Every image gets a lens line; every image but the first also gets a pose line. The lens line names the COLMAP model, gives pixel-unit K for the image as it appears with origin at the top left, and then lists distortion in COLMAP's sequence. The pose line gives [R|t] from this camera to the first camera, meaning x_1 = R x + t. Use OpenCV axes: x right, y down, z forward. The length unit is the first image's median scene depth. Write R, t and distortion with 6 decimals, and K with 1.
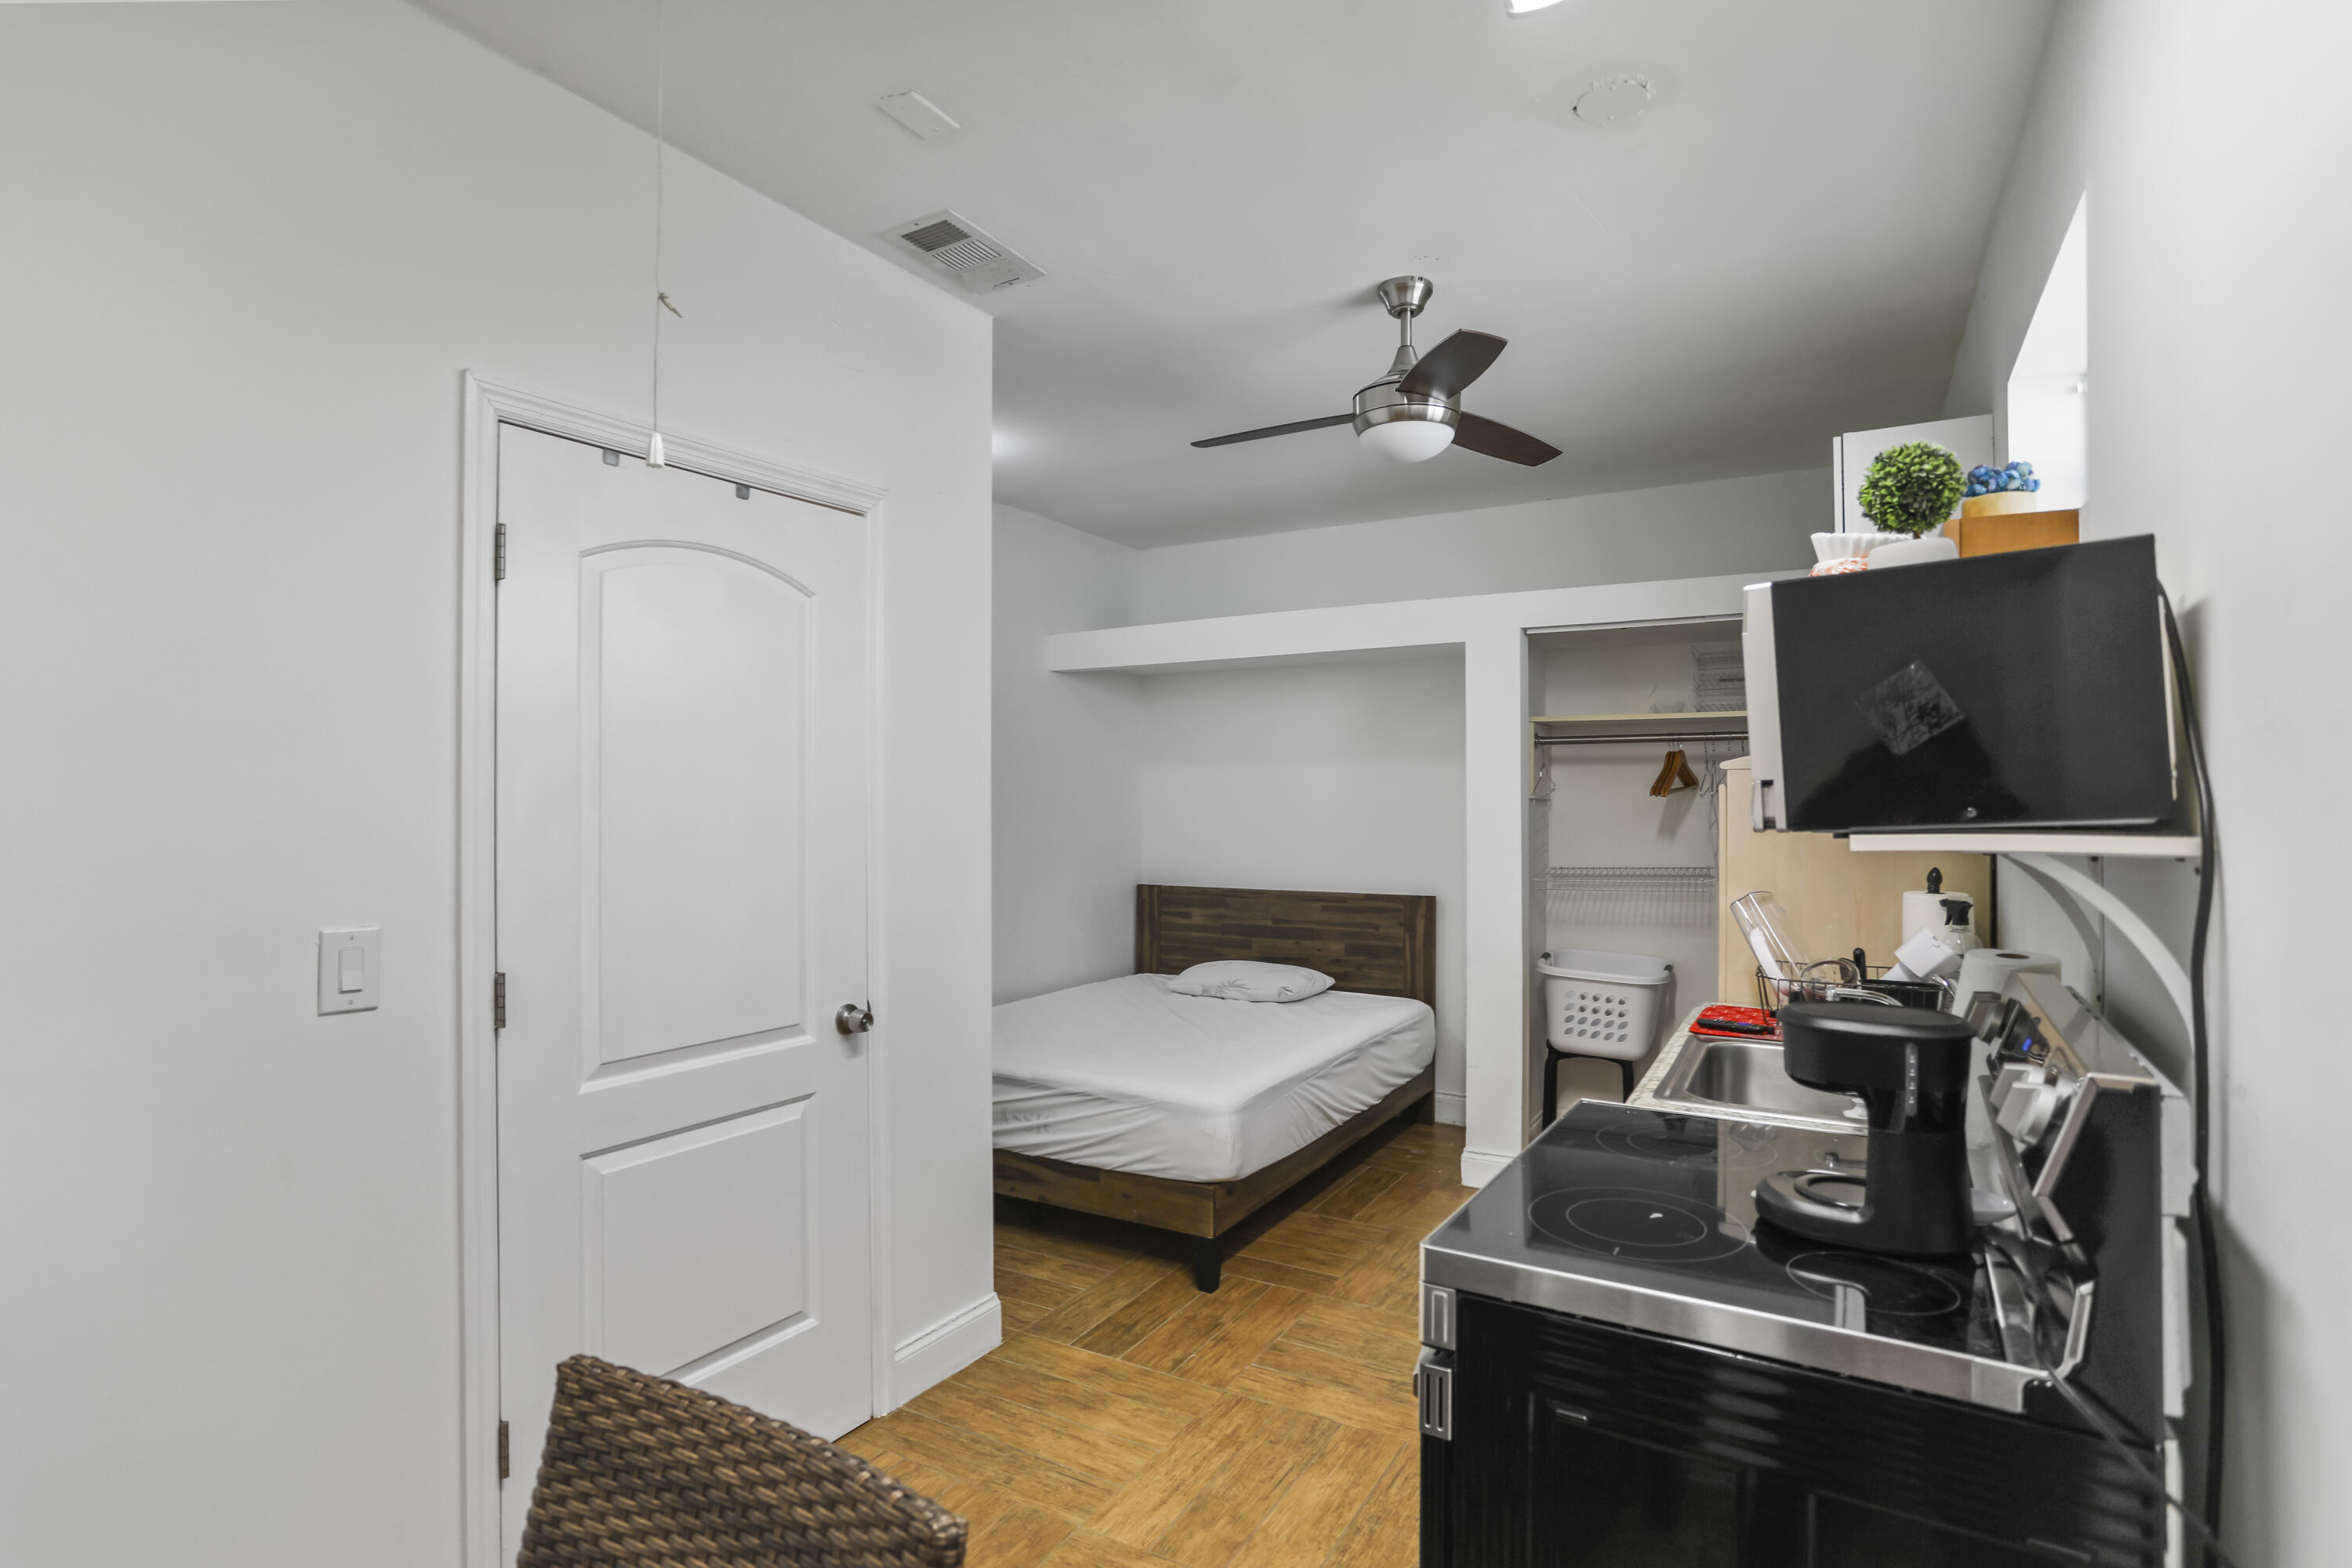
lens RADIAL K [[1206.3, 0, 1176.0], [0, 1206.3, 784.0], [0, 0, 1]] dist [-0.034966, 0.033117]
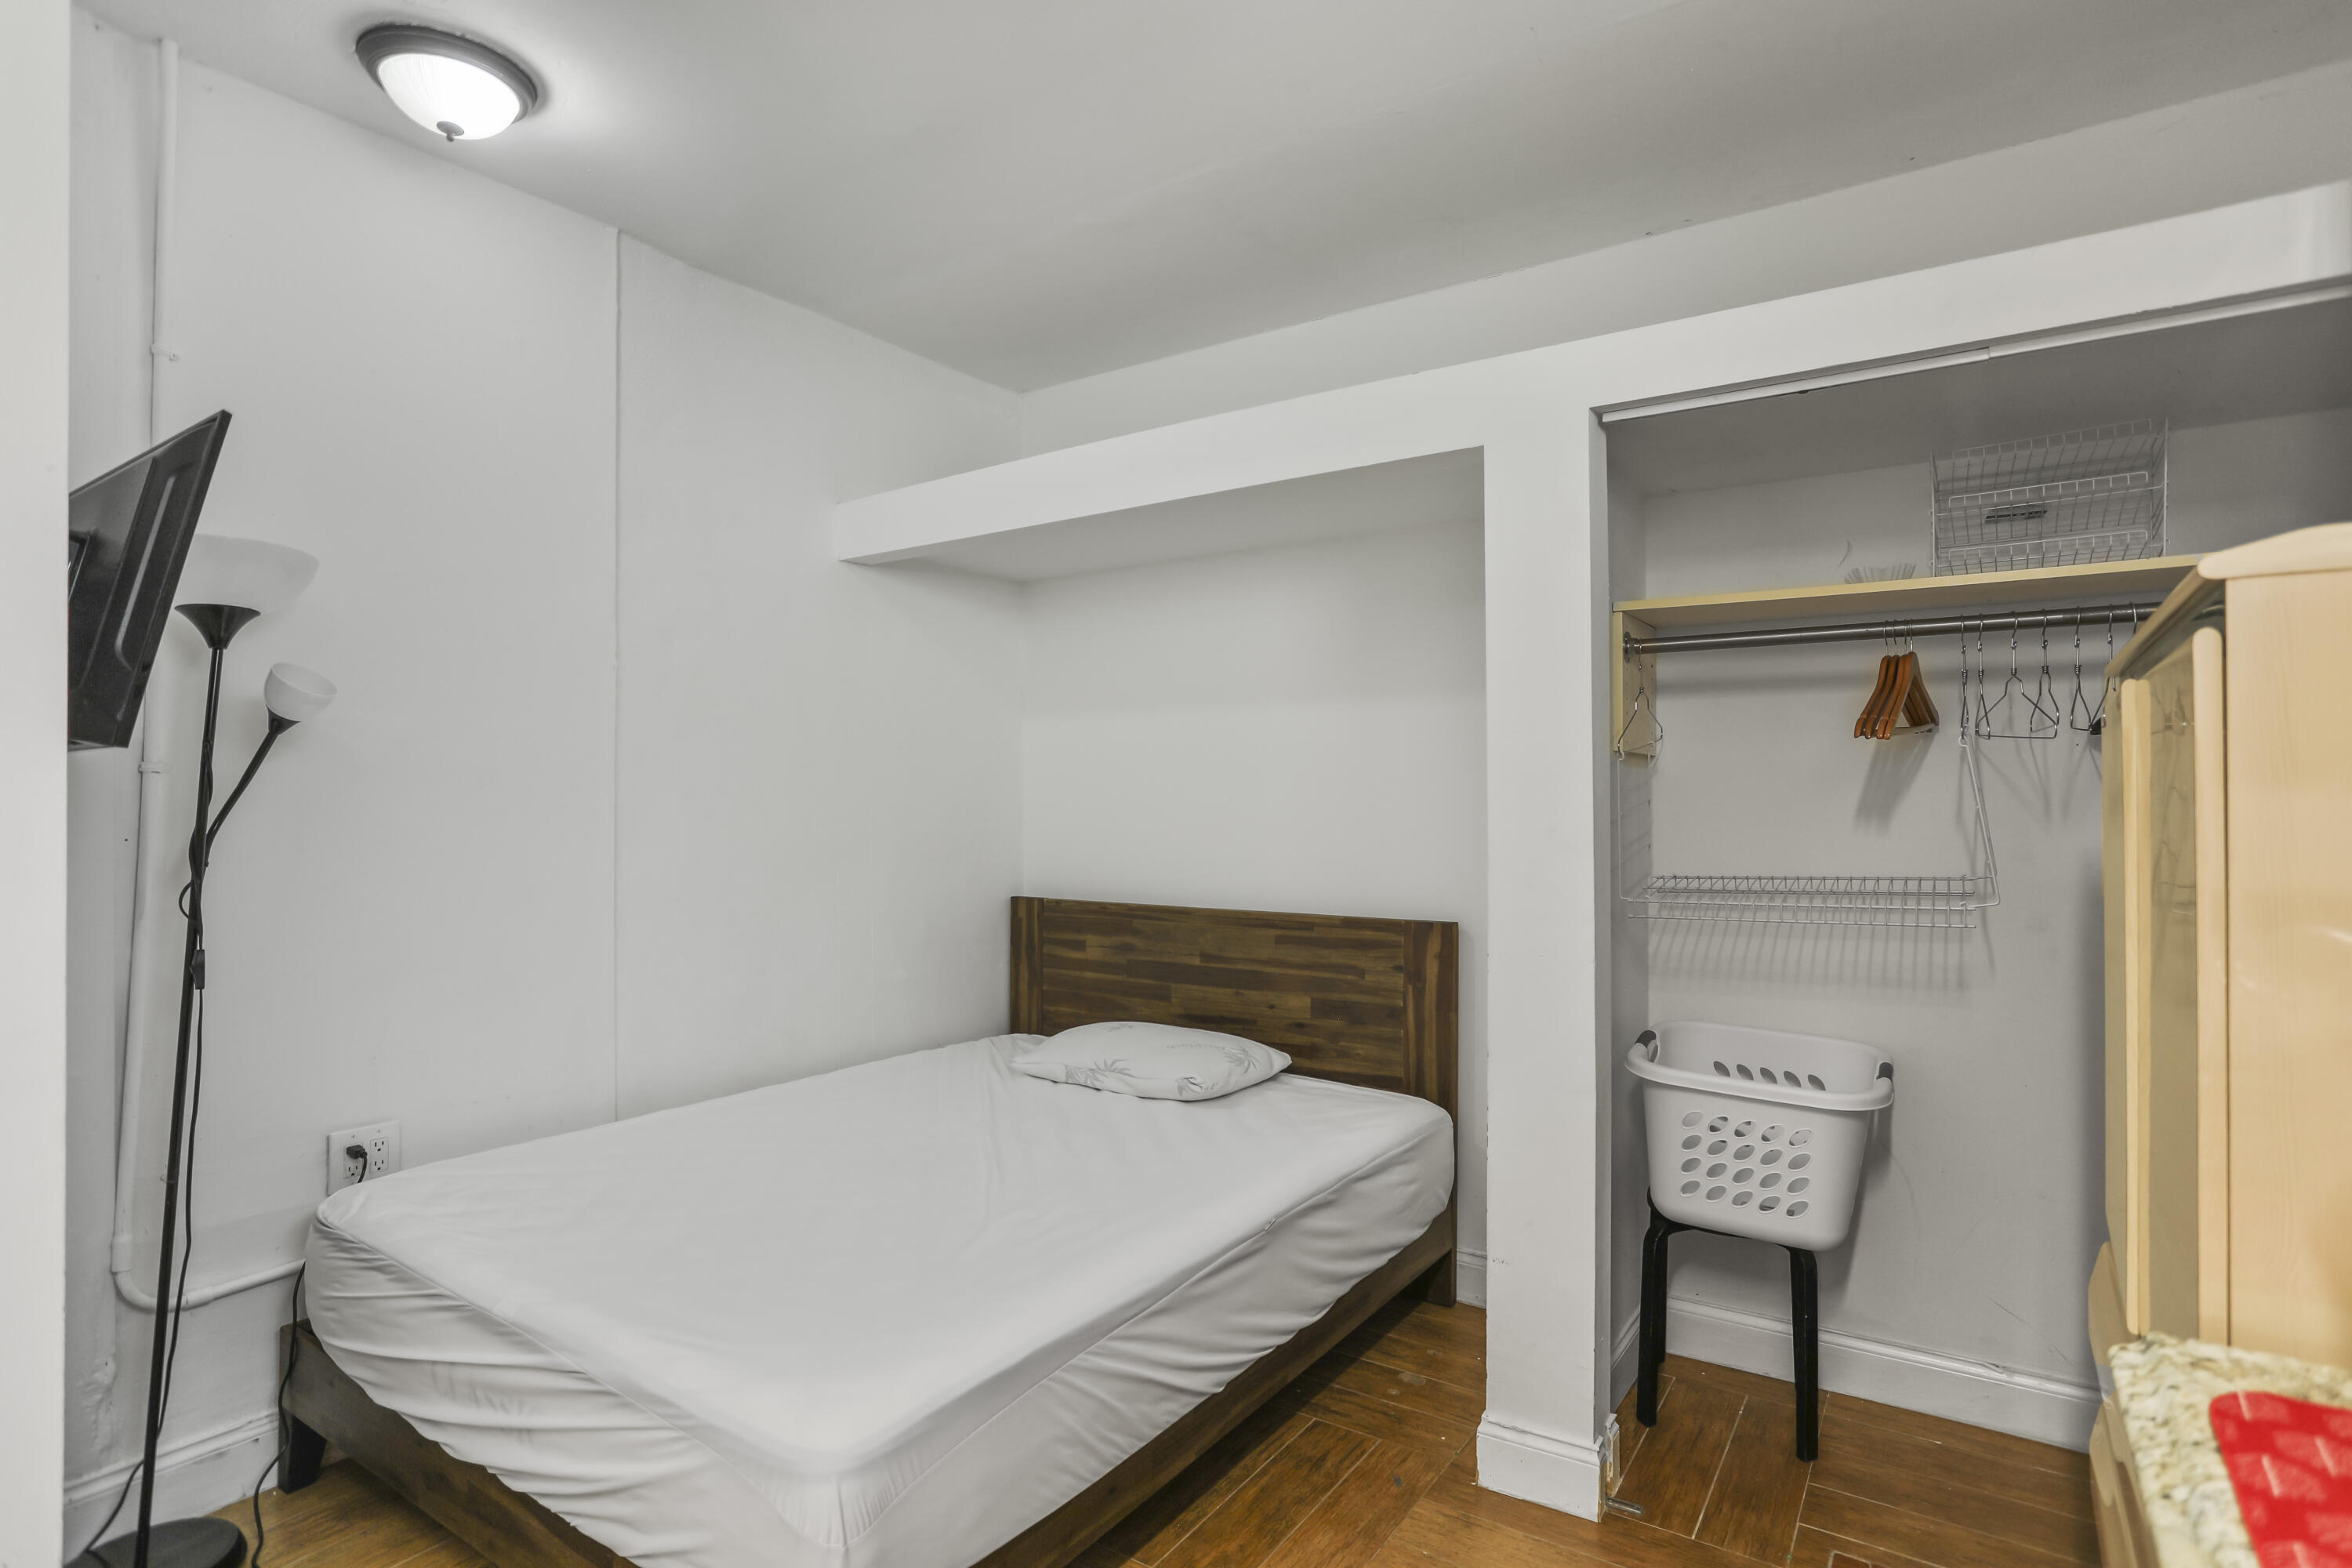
lens RADIAL K [[1206.3, 0, 1176.0], [0, 1206.3, 784.0], [0, 0, 1]] dist [-0.034966, 0.033117]
pose [[0.996221, -0.002022, -0.086833, 0.132006], [0.002234, 0.999995, 0.002354, 0.023658], [0.086828, -0.002539, 0.996220, 0.406100]]
